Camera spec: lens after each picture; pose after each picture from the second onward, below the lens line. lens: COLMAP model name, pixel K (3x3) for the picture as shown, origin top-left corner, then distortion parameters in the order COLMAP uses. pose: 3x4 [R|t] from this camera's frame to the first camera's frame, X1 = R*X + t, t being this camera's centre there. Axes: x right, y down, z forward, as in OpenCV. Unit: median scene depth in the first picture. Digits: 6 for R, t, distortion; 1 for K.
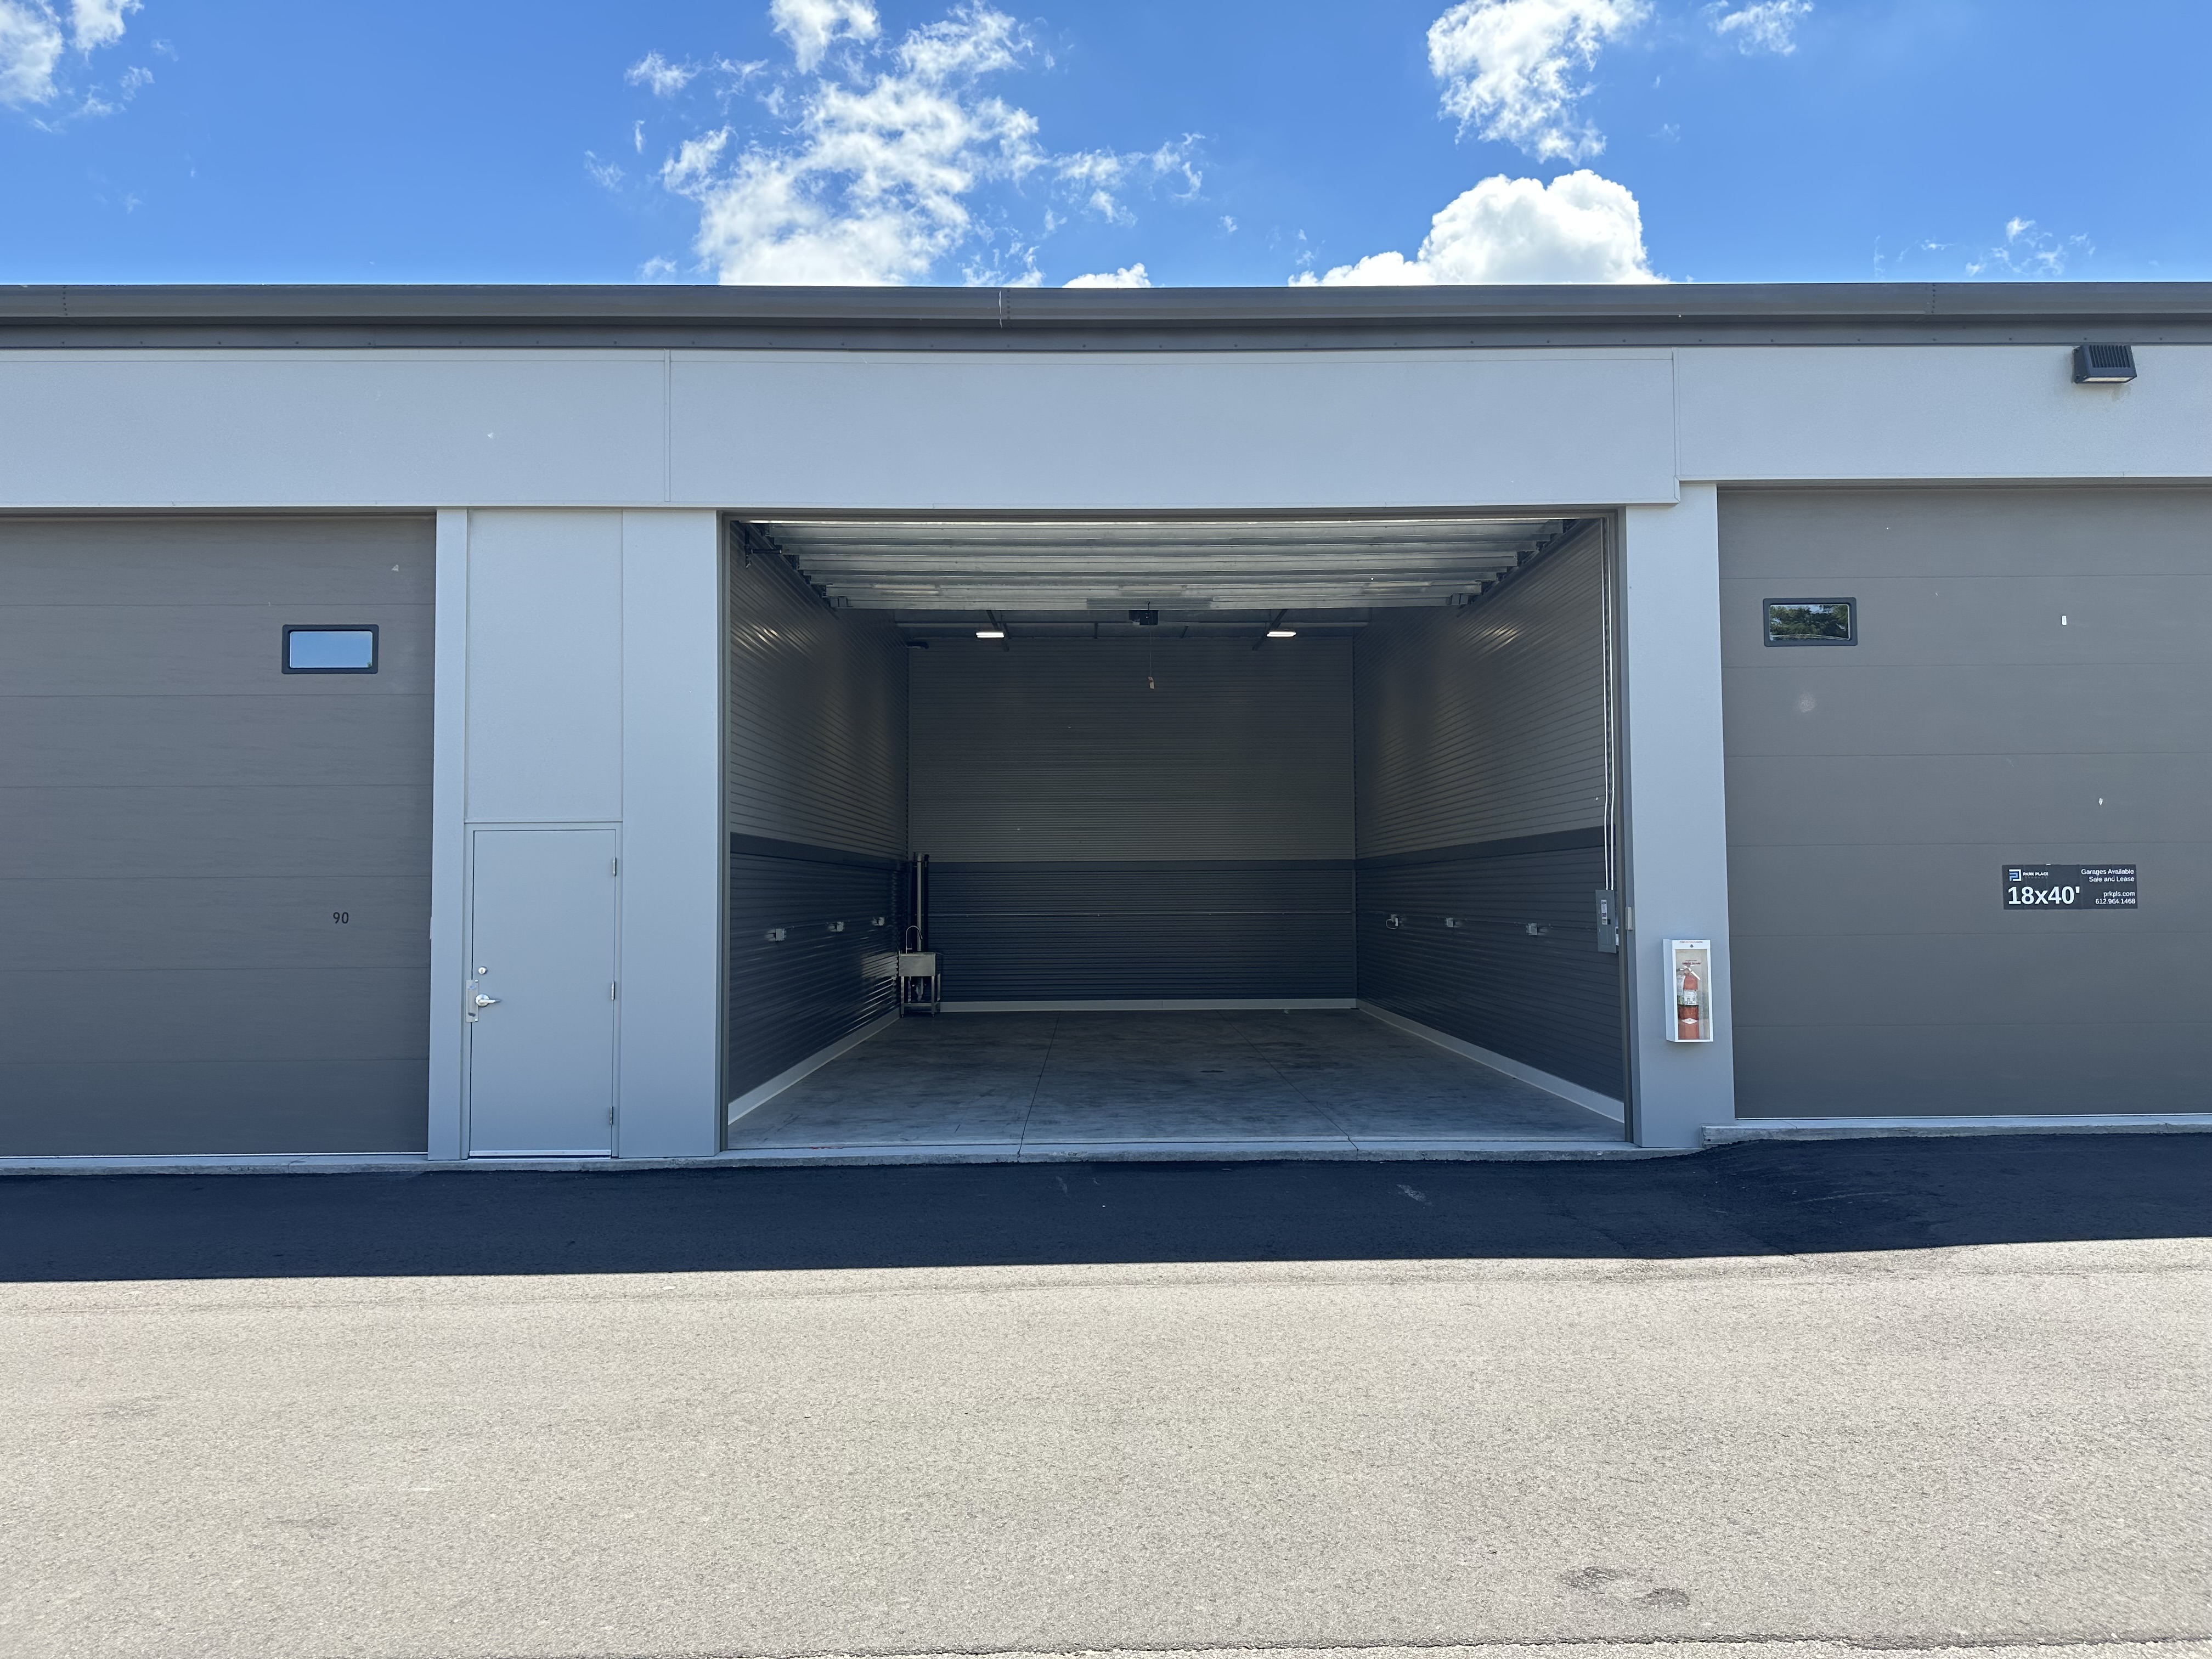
lens RADIAL K [[1531.2, 0, 1102.8], [0, 1531.2, 829.2], [0, 0, 1]] dist [0.026910, -0.028503]
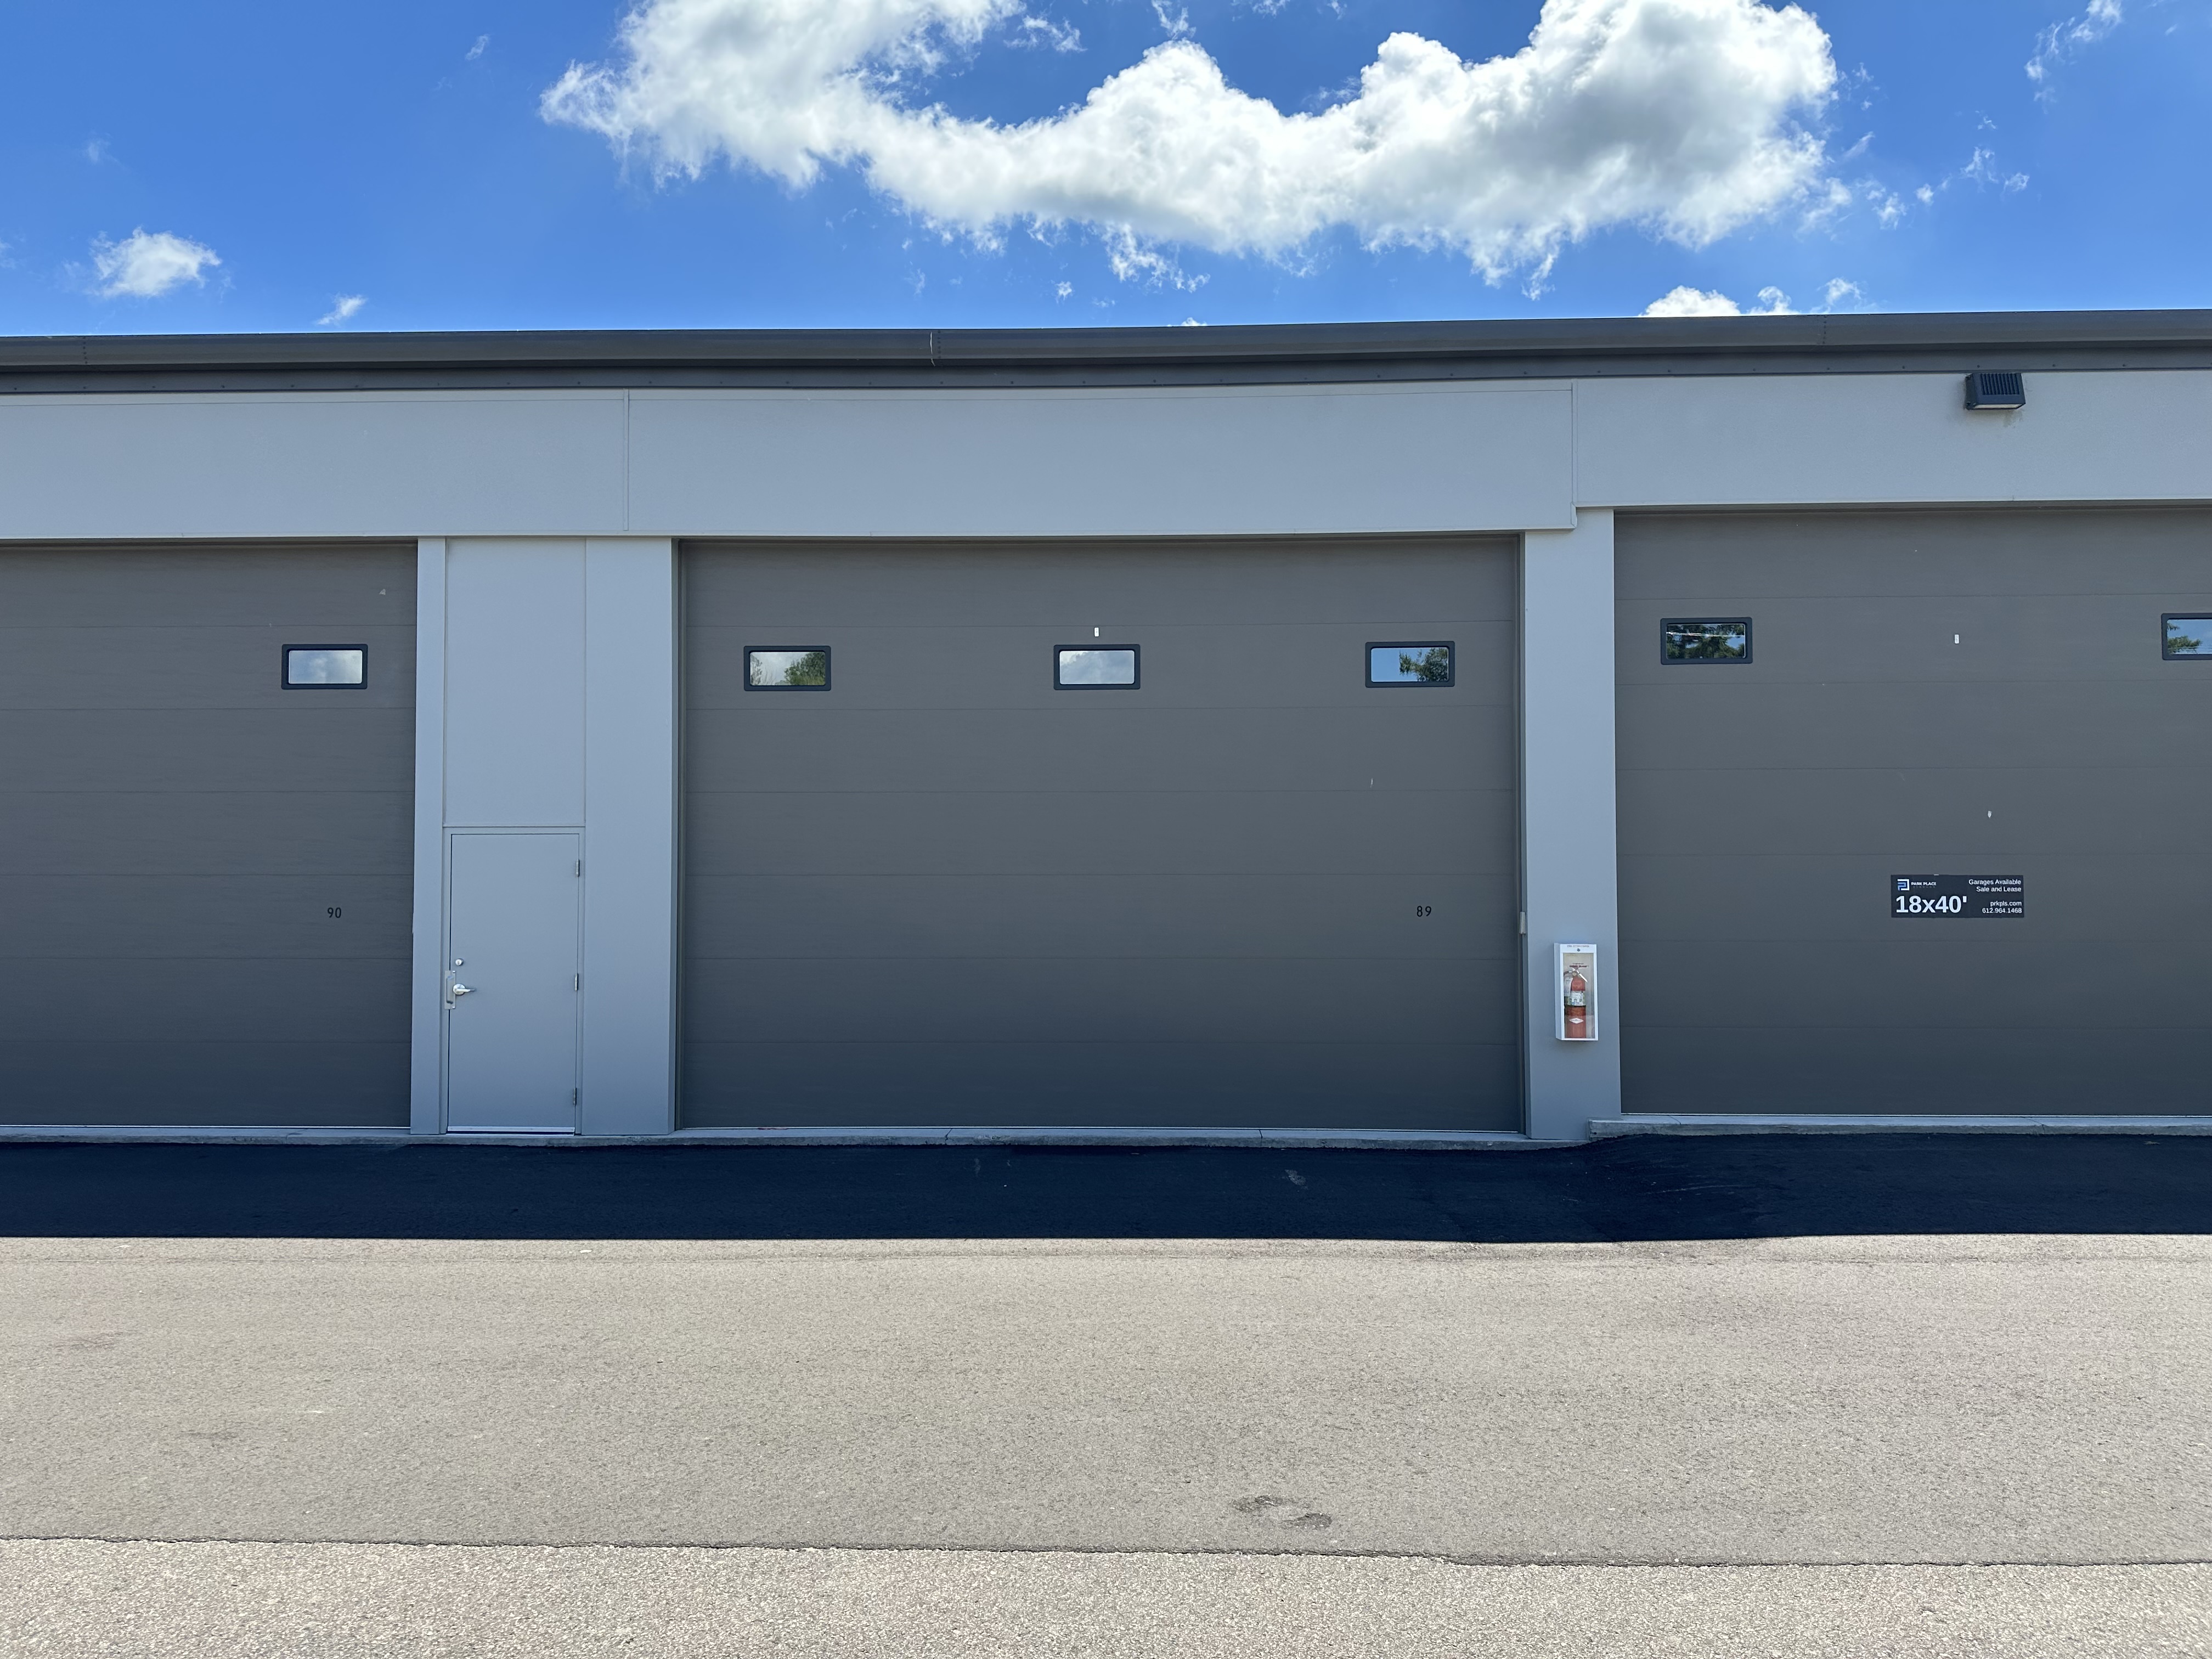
lens RADIAL K [[1531.2, 0, 1095.1], [0, 1531.2, 843.7], [0, 0, 1]] dist [0.026910, -0.028503]
pose [[0.998800, 0.006040, -0.048602, 0.101601], [-0.005094, 0.999795, 0.019576, -0.016135], [0.048711, -0.019304, 0.998626, -0.068851]]
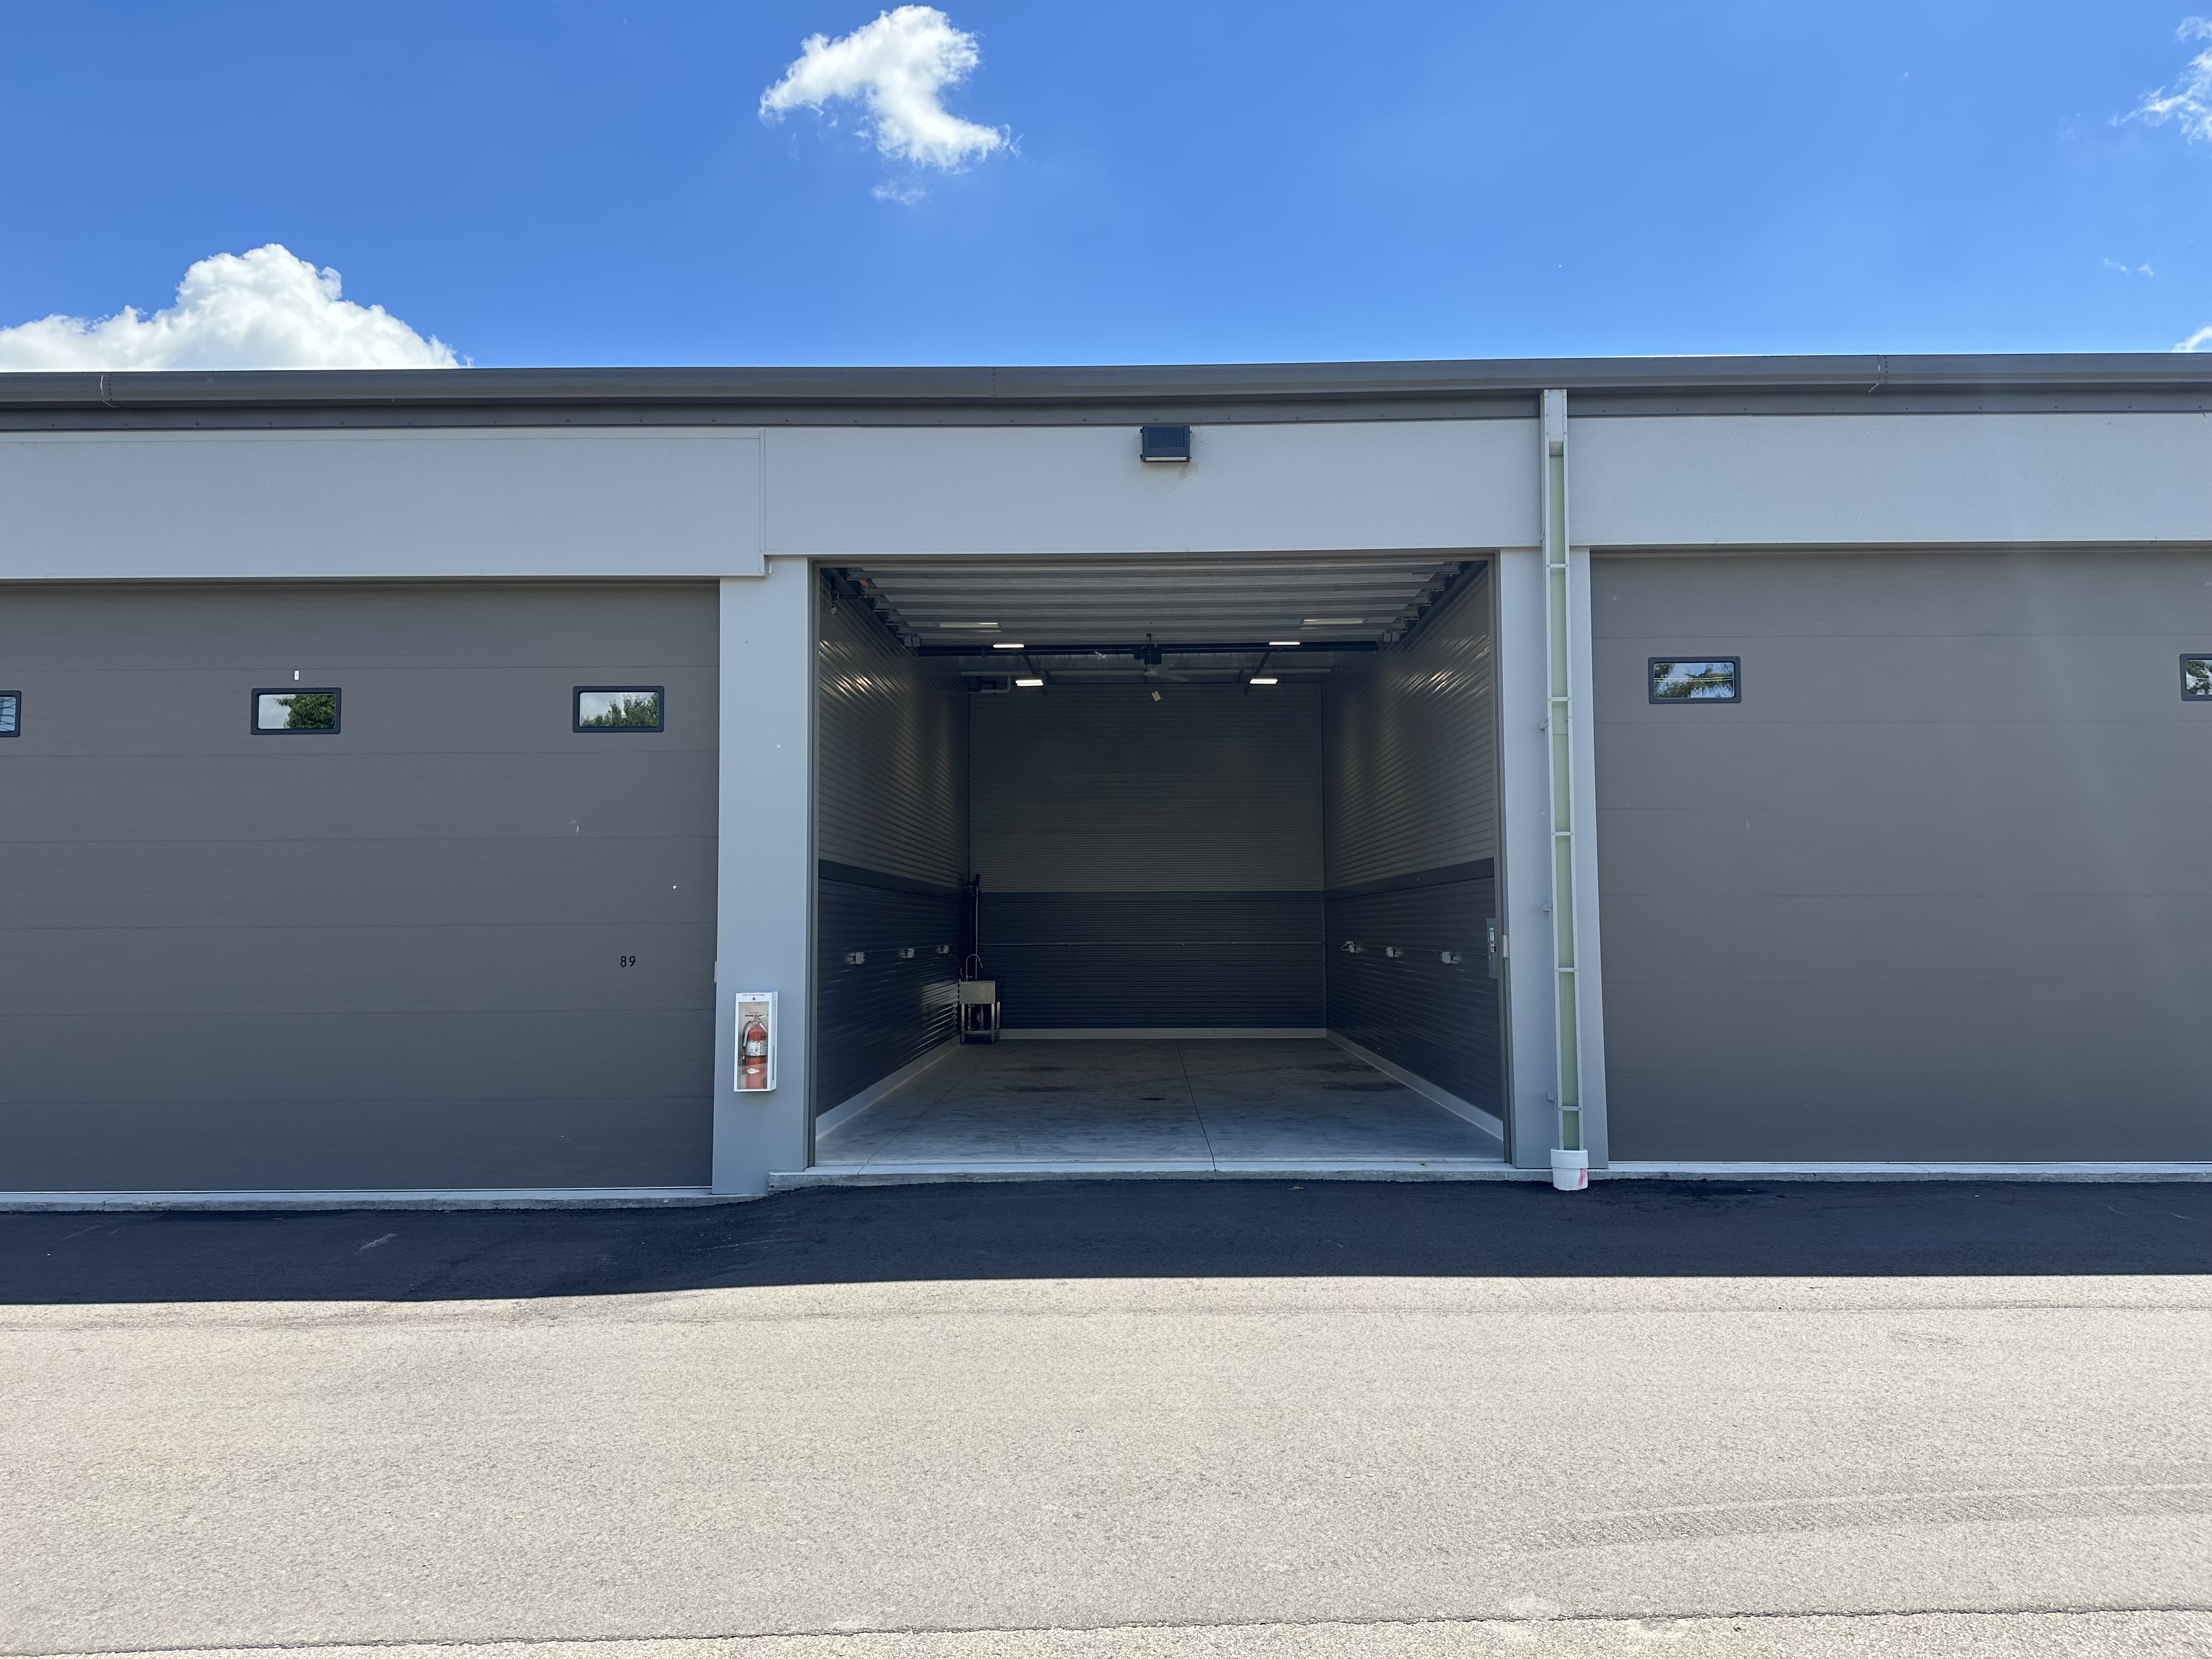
lens RADIAL K [[1531.2, 0, 1151.9], [0, 1531.2, 817.3], [0, 0, 1]] dist [0.026910, -0.028503]
pose [[0.999998, -0.001538, -0.001426, 0.654970], [0.001500, 0.999656, -0.026170, -0.019394], [0.001466, 0.026168, 0.999656, -0.043234]]
